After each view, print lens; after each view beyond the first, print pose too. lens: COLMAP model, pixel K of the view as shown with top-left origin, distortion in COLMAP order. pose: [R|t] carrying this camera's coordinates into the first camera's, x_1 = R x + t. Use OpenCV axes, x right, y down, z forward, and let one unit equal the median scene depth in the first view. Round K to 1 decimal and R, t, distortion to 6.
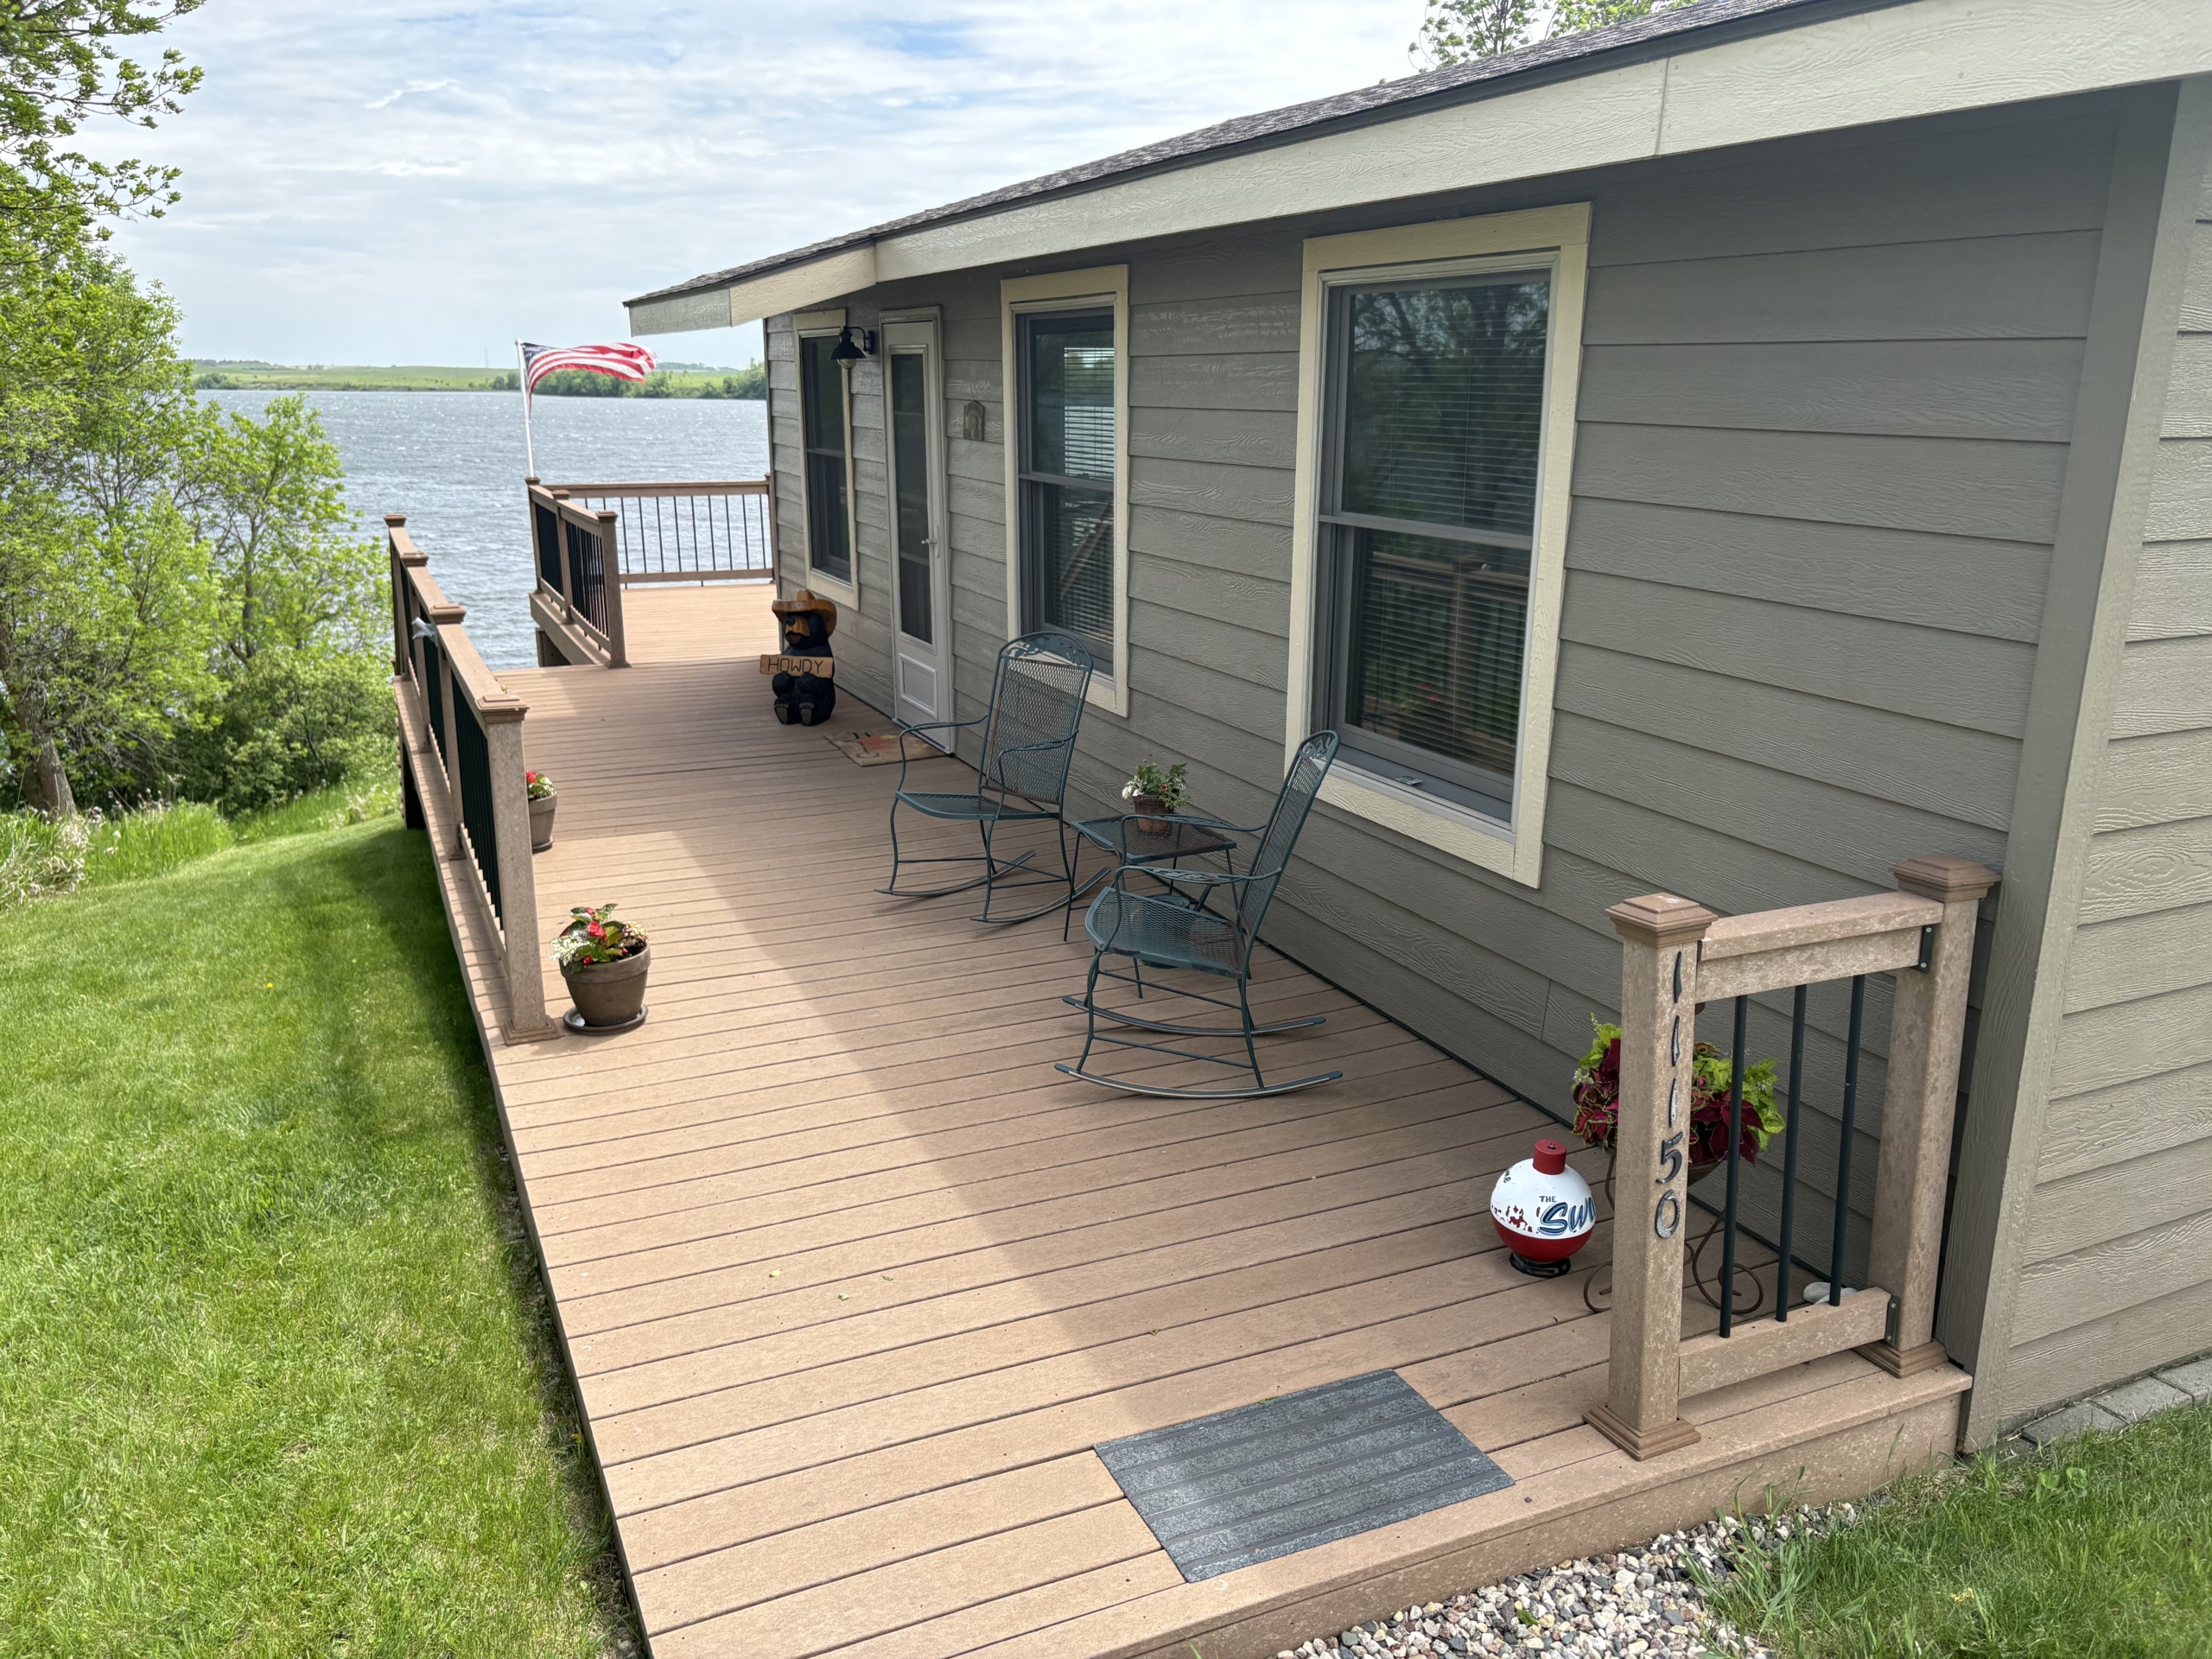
lens RADIAL K [[1677.7, 0, 1101.0], [0, 1677.7, 837.6], [0, 0, 1]] dist [0.044097, -0.046884]
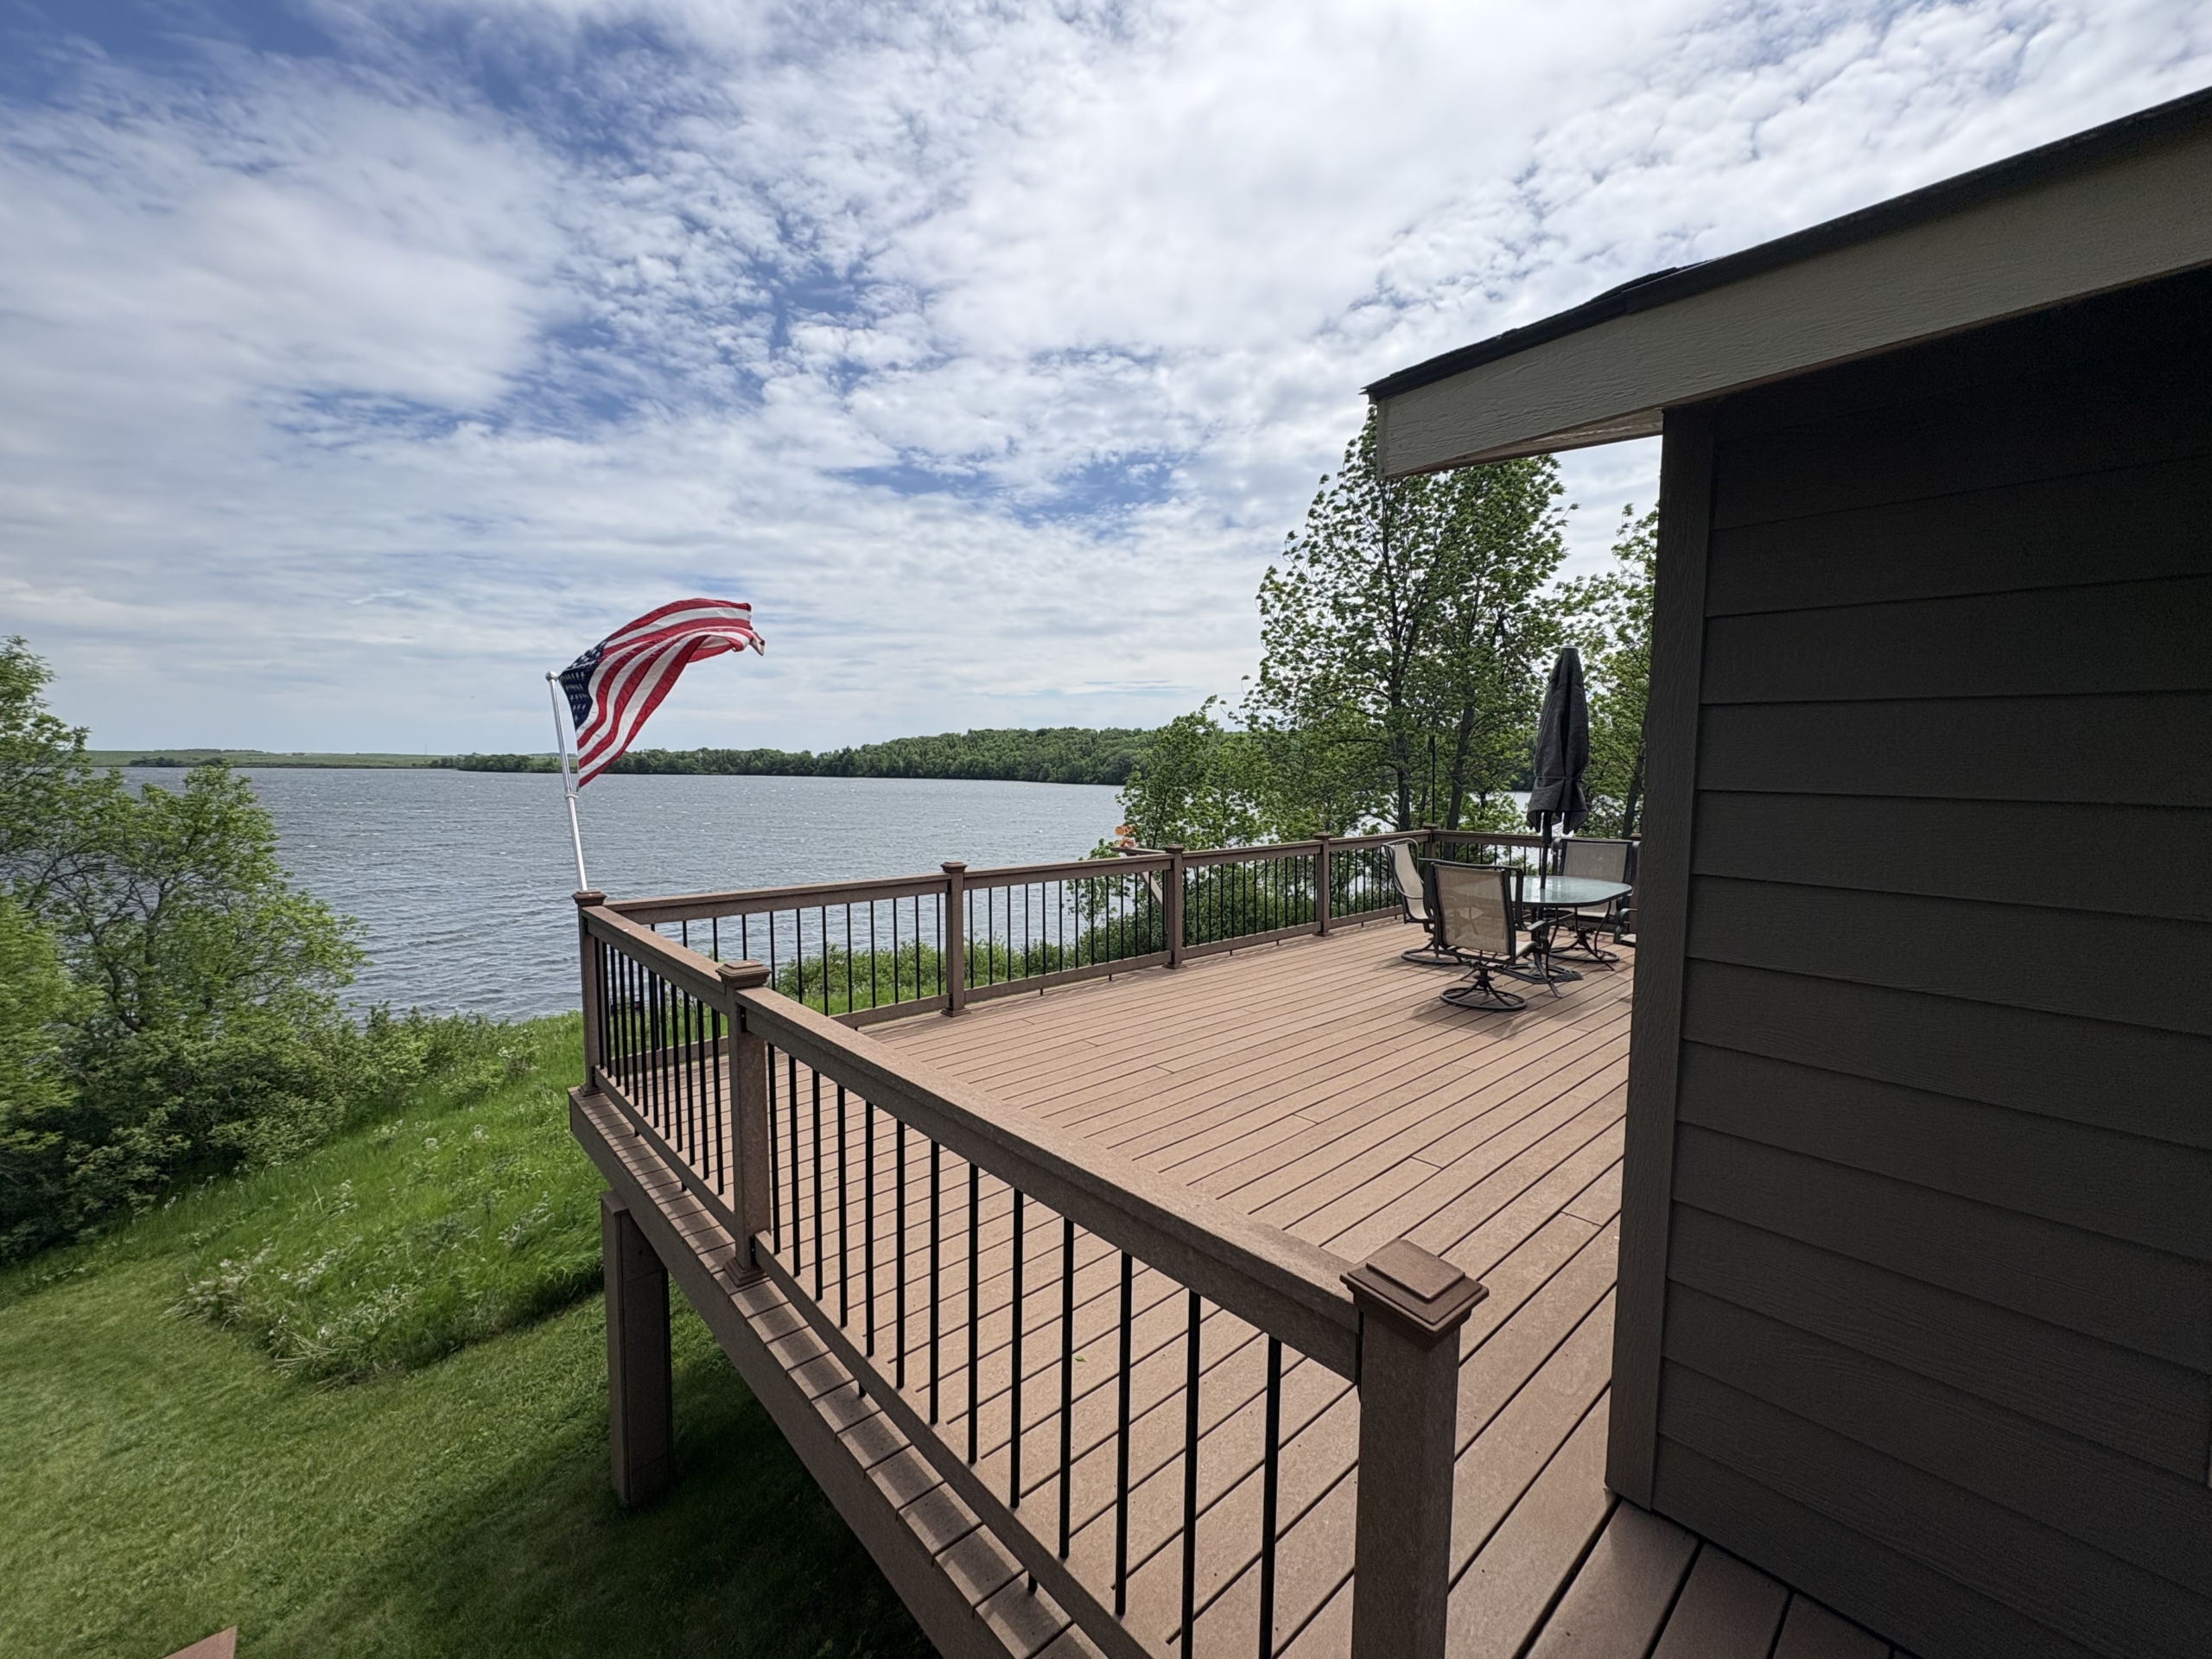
lens RADIAL K [[884.4, 0, 1112.4], [0, 884.4, 834.4], [0, 0, 1]] dist [0.000334, 0.000111]
pose [[0.948408, -0.017043, 0.316595, -0.149555], [0.075762, 0.981809, -0.174103, -0.095026], [-0.307869, 0.189106, 0.932446, 0.376940]]
